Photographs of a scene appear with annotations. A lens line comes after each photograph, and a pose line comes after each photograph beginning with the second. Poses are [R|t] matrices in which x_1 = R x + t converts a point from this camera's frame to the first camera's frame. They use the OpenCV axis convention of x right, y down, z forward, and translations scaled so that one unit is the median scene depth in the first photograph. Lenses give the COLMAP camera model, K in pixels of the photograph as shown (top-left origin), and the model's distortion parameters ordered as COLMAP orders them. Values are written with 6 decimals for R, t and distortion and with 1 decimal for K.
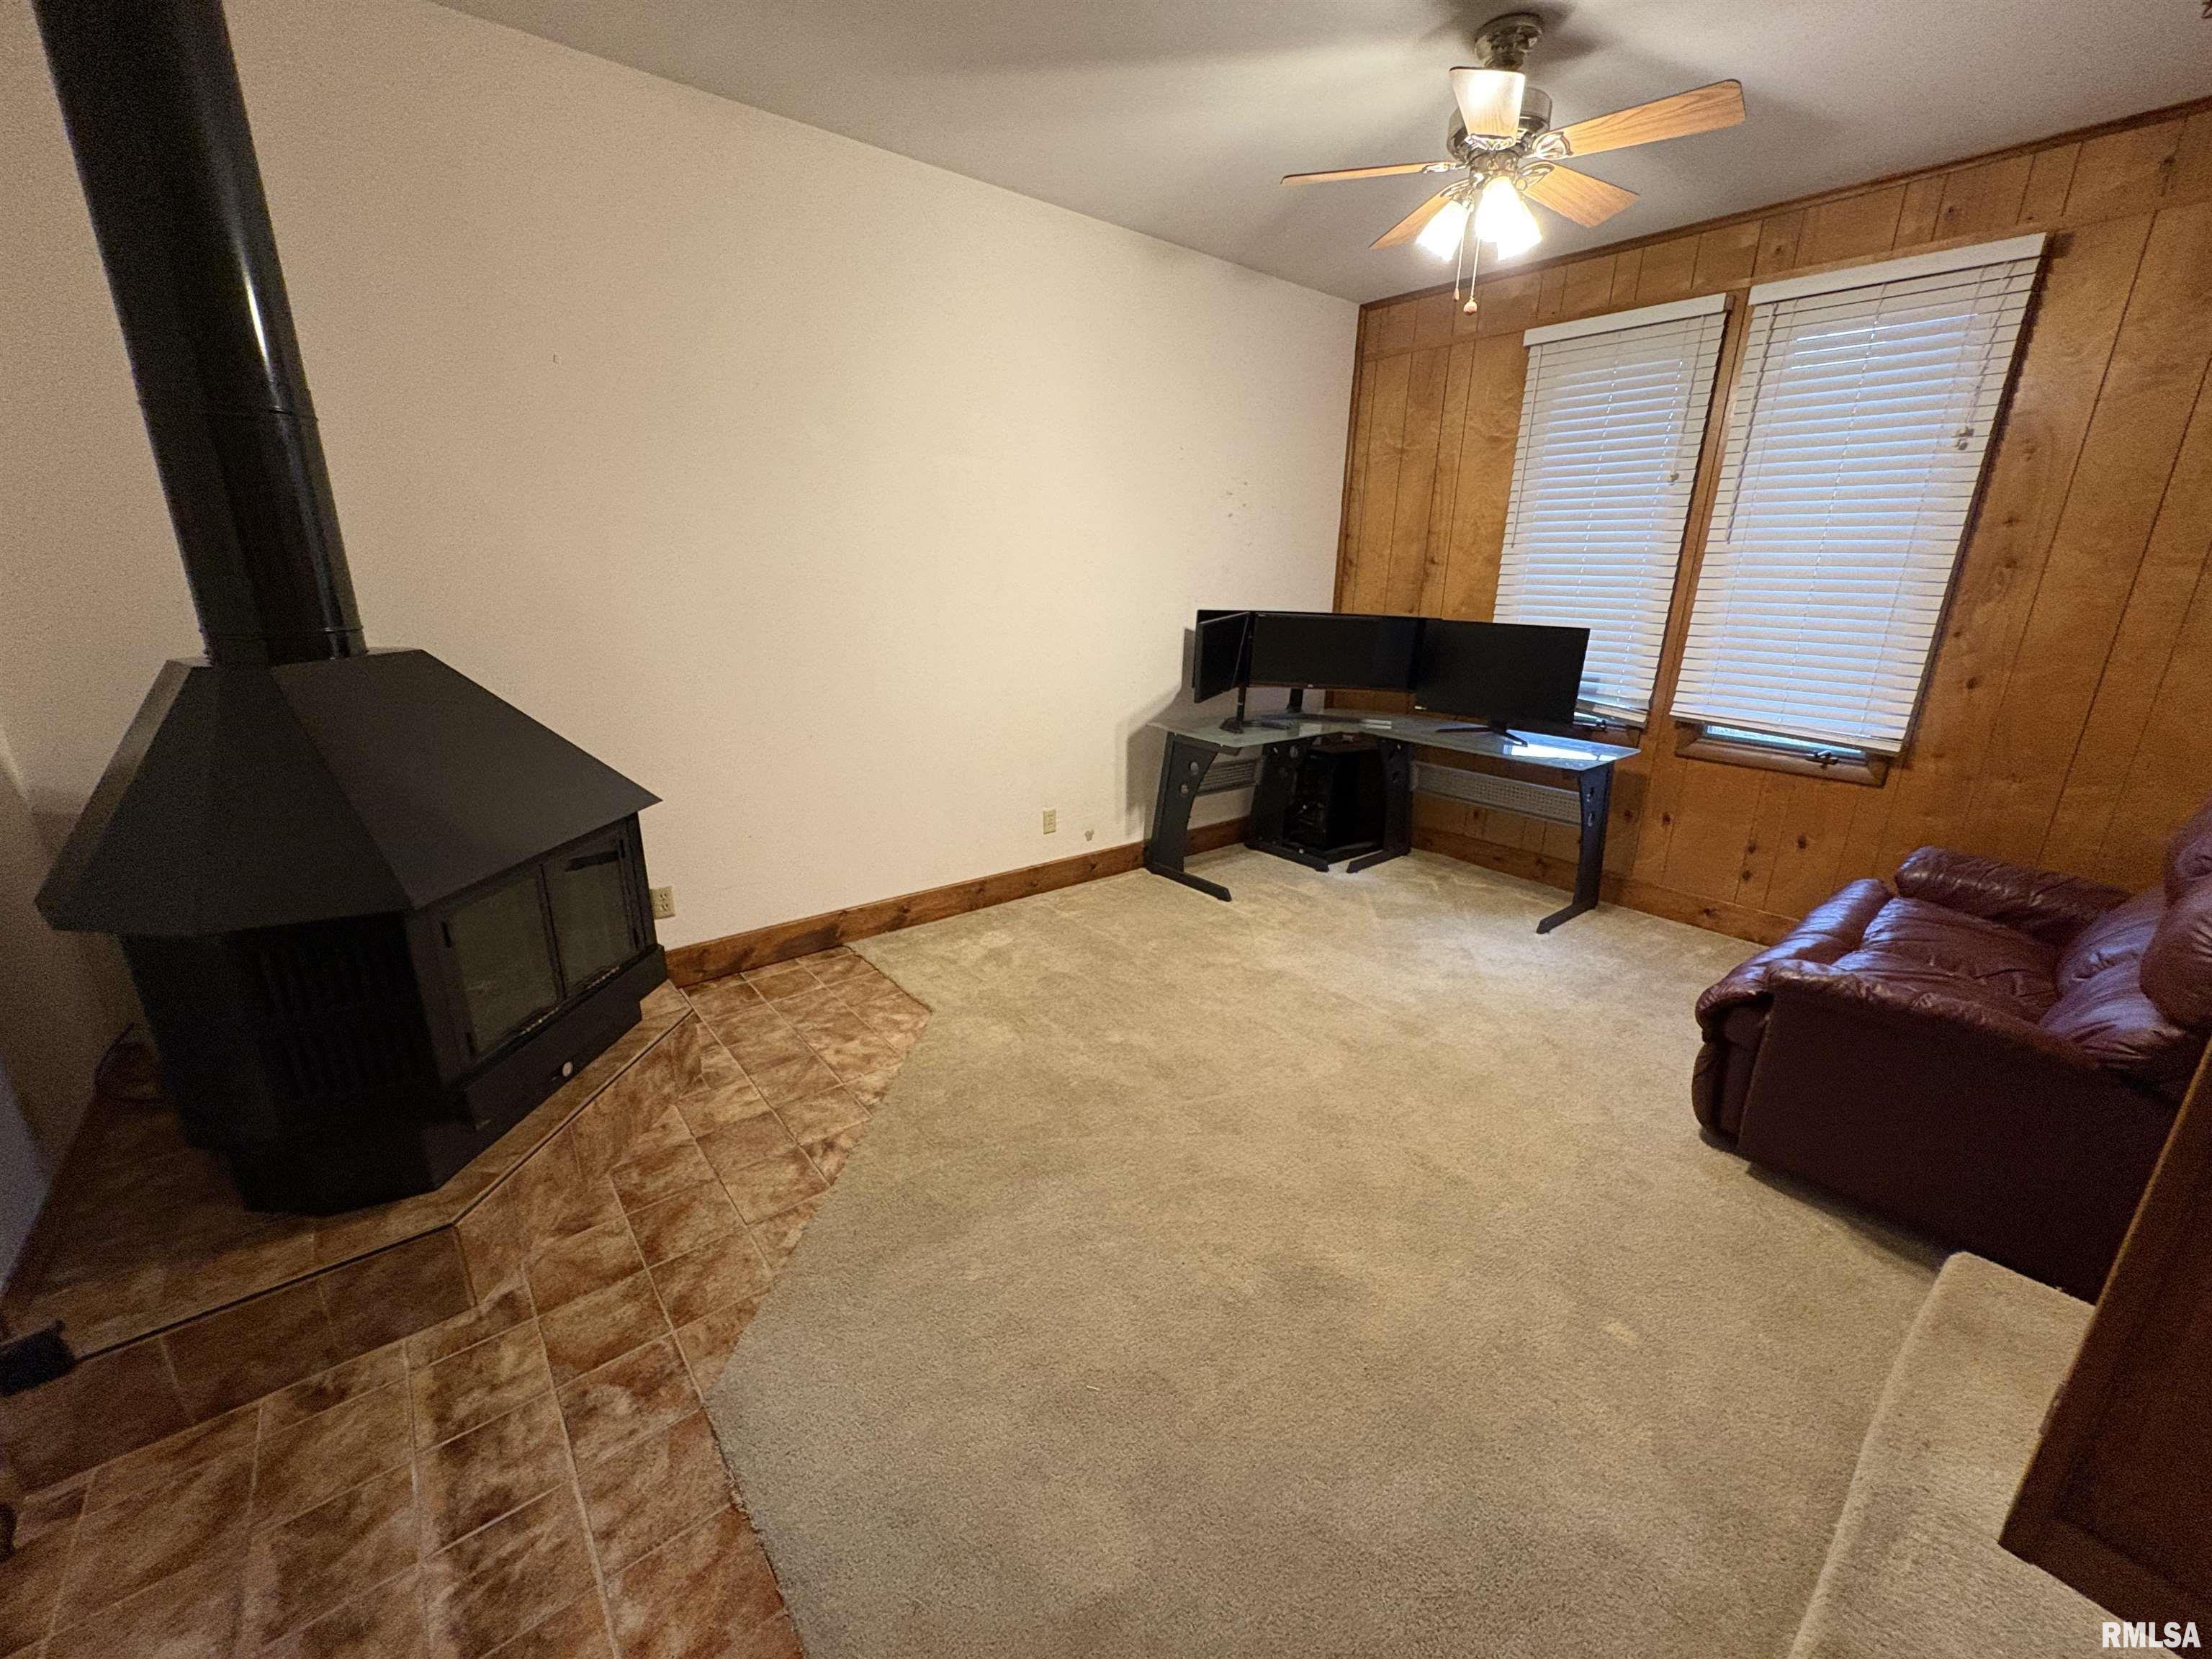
lens RADIAL K [[877.0, 0, 1106.2], [0, 877.0, 830.9], [0, 0, 1]] dist [0.000634, -0.000613]
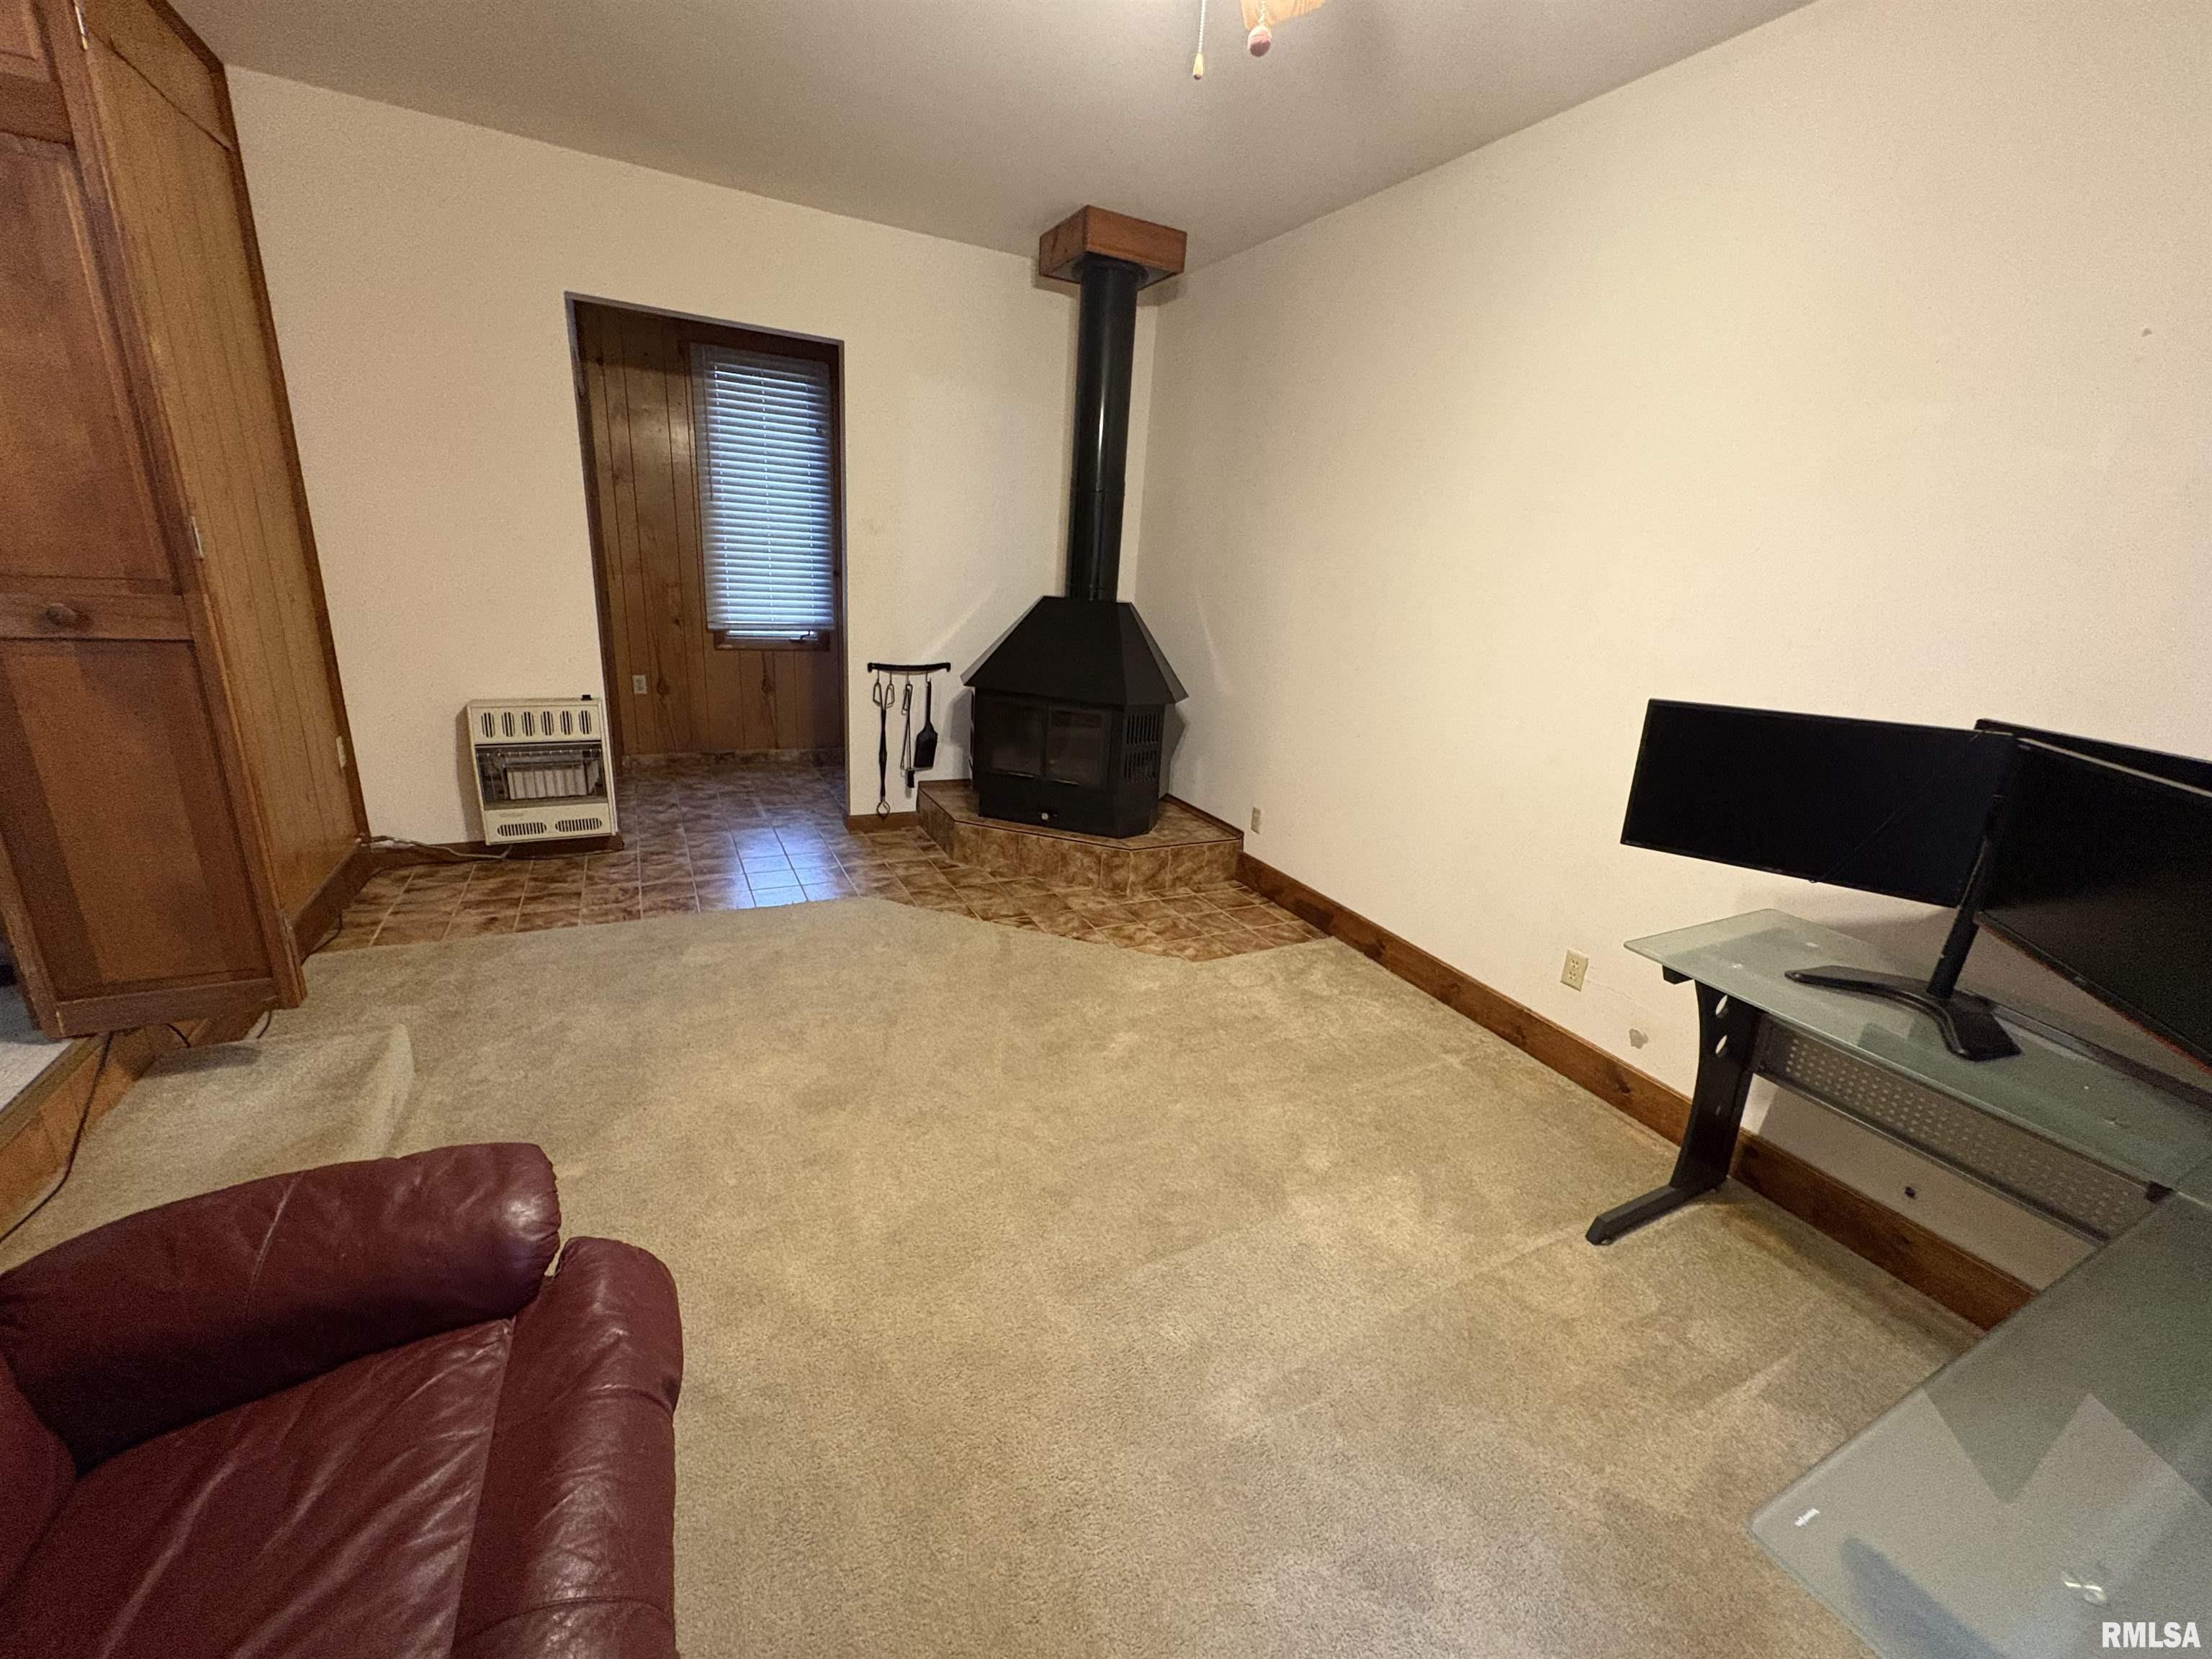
lens RADIAL K [[877.0, 0, 1106.0], [0, 877.0, 833.7], [0, 0, 1]] dist [0.000634, -0.000613]
pose [[-0.218369, 0.267880, -0.938379, 0.870857], [-0.347573, 0.877177, 0.331291, -0.282915], [0.911871, 0.398499, -0.098440, 0.976880]]
